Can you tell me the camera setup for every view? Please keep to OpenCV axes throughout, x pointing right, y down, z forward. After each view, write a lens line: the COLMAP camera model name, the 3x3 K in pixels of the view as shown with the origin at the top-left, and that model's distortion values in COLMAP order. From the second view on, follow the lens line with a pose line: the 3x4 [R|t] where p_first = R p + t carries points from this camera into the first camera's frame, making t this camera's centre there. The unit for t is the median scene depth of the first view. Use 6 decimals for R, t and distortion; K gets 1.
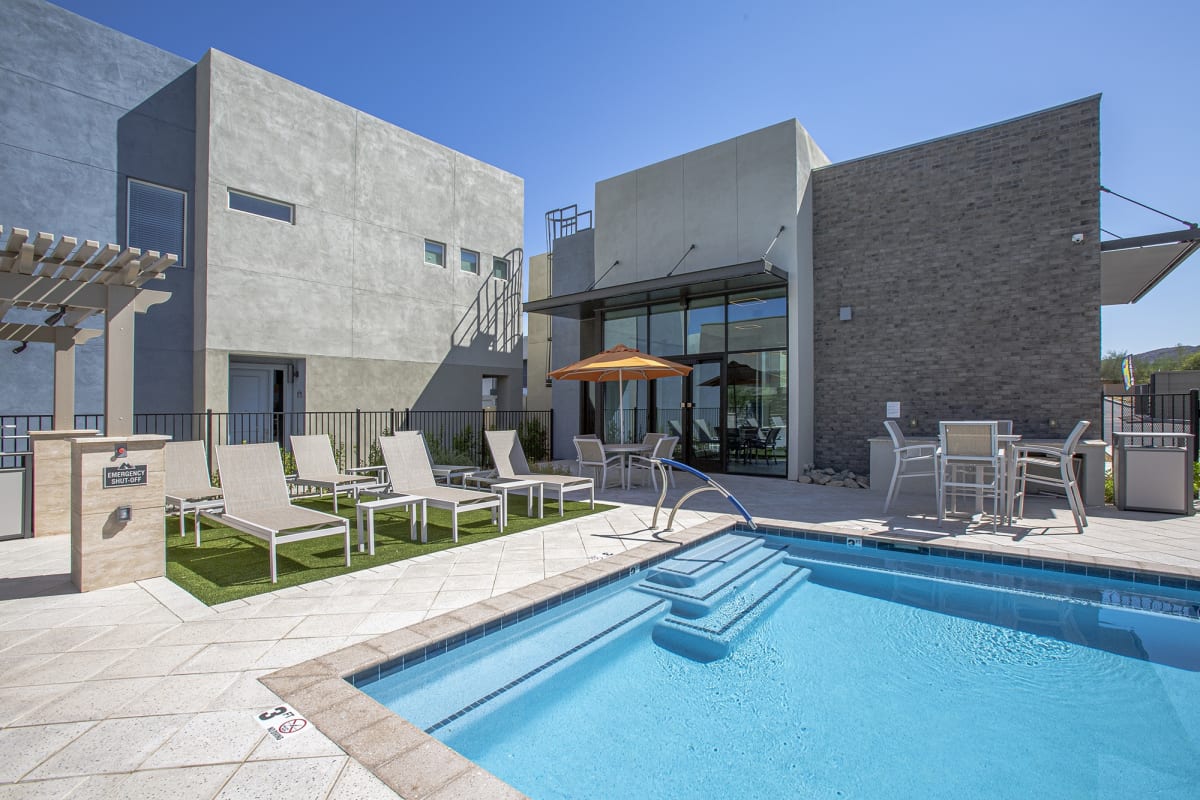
lens RADIAL K [[555.5, 0, 613.2], [0, 555.5, 398.8], [0, 0, 1]] dist [-0.079026, 0.042944]
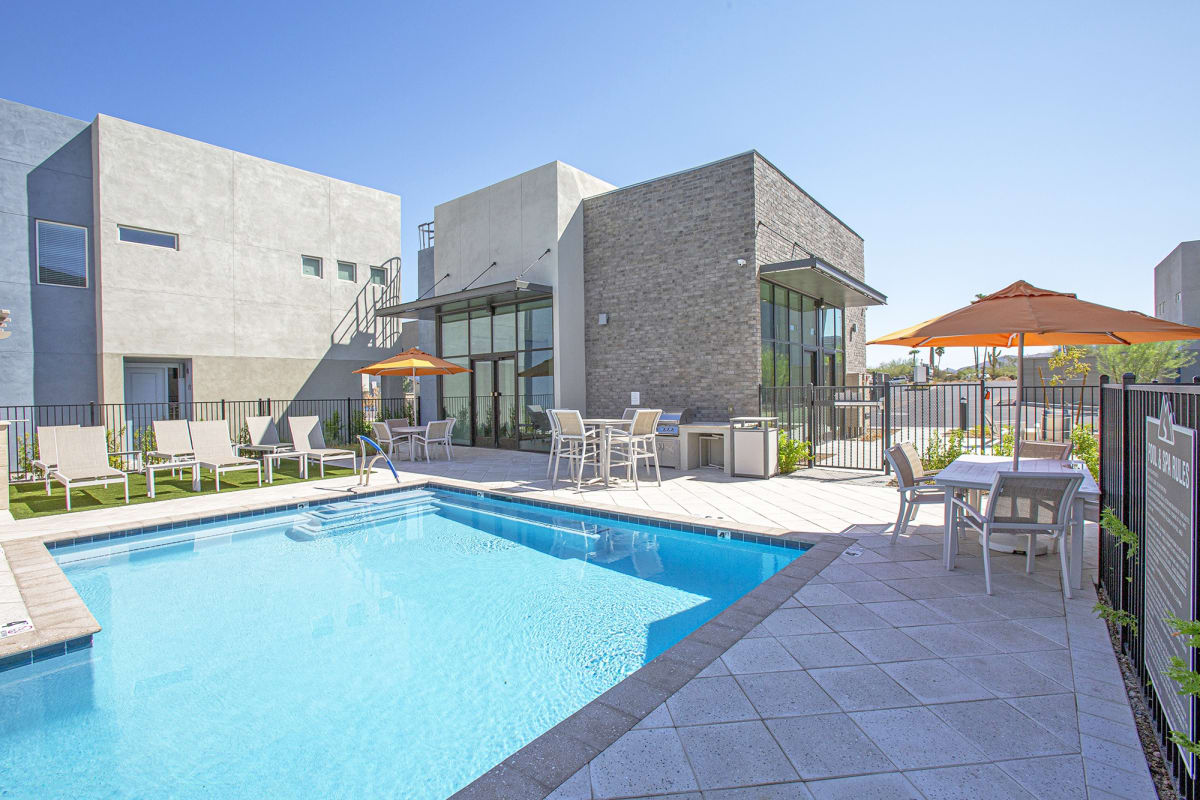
lens RADIAL K [[558.9, 0, 600.0], [0, 558.9, 400.0], [0, 0, 1]] dist [-0.077788, 0.034318]
pose [[0.999803, -0.004877, -0.019221, 0.385990], [0.005566, 0.999336, 0.036004, -0.017821], [0.019033, -0.036104, 0.999167, -0.220685]]
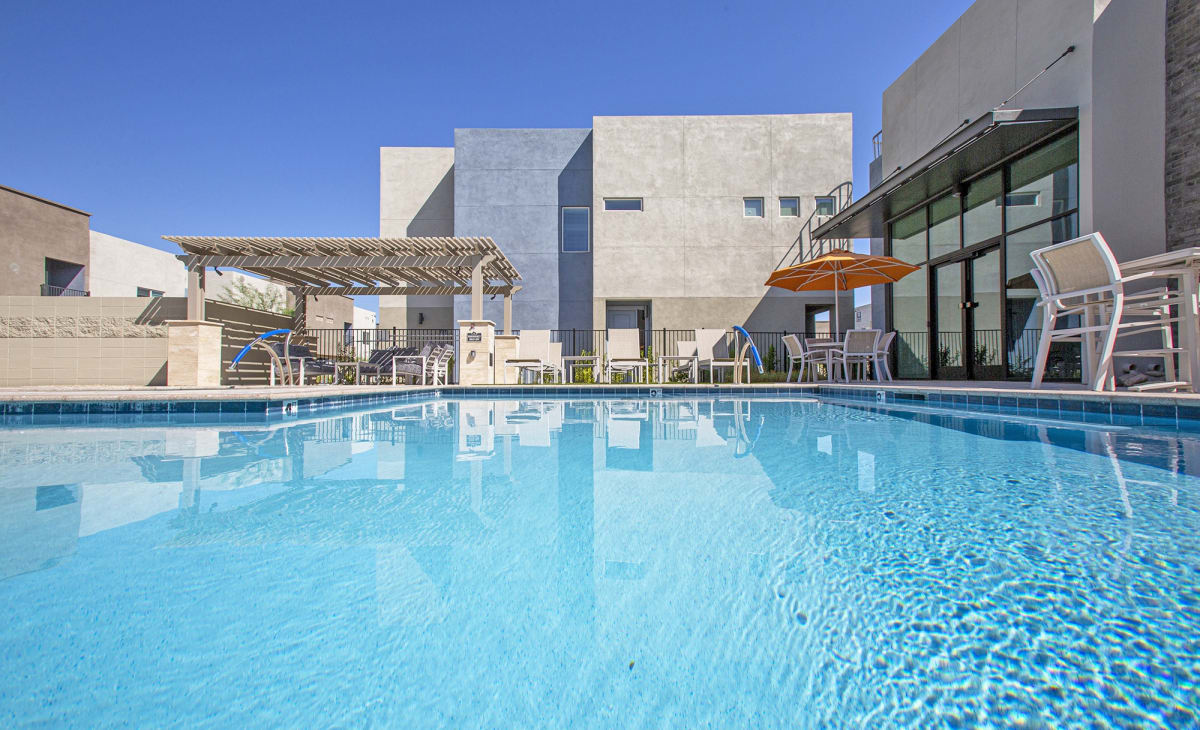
lens RADIAL K [[504.6, 0, 589.2], [0, 504.6, 358.7], [0, 0, 1]] dist [0.001720, 0.021879]
pose [[0.606667, -0.018602, -0.794739, 0.407581], [0.010314, 0.999826, -0.015529, 0.102356], [0.794890, 0.001224, 0.606753, 0.033231]]
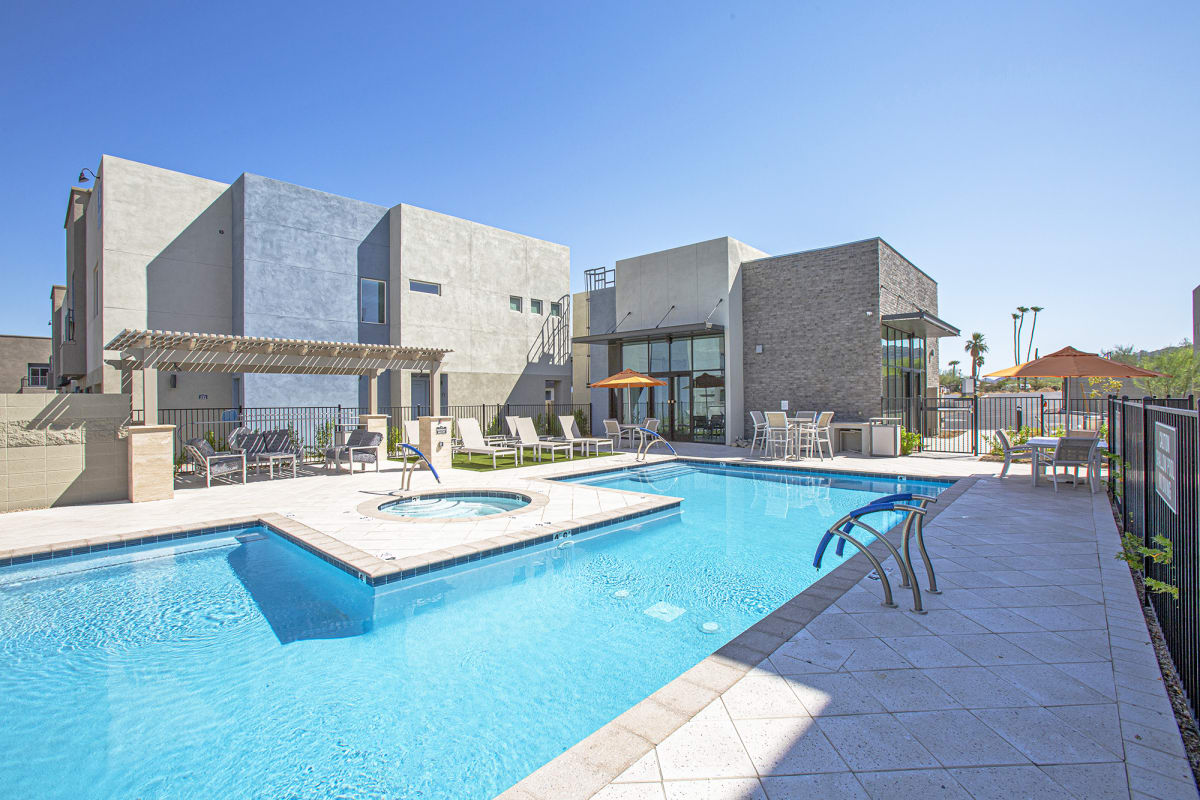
lens RADIAL K [[544.3, 0, 600.6], [0, 544.3, 403.8], [0, 0, 1]] dist [-0.069520, 0.021861]
pose [[0.996708, 0.002308, -0.081036, 0.055415], [0.000110, 0.999555, 0.029827, -0.029558], [0.081069, -0.029738, 0.996265, -0.654150]]
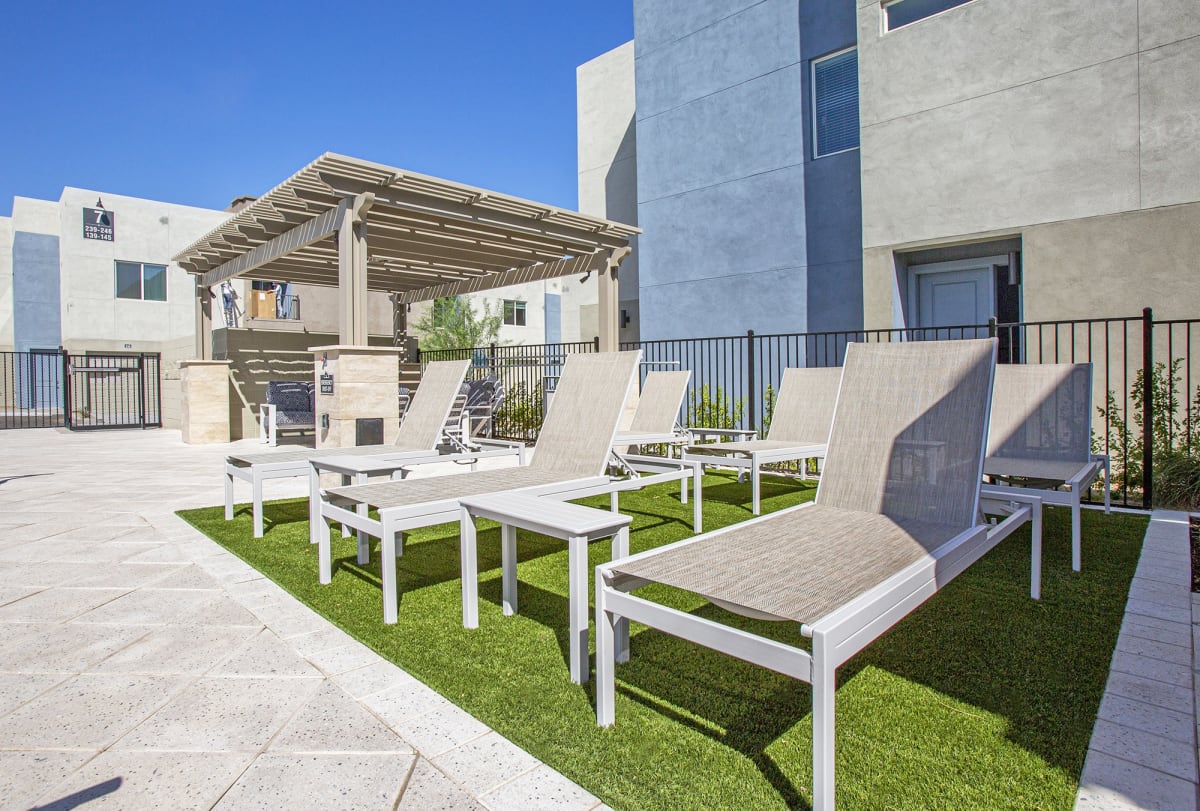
lens RADIAL K [[633.3, 0, 601.7], [0, 633.3, 382.4], [0, 0, 1]] dist [-0.082897, 0.040516]
pose [[-0.125592, 0.019717, -0.991886, 0.075815], [0.021291, 0.999626, 0.017175, 0.049479], [0.991854, -0.018961, -0.125965, 0.653956]]
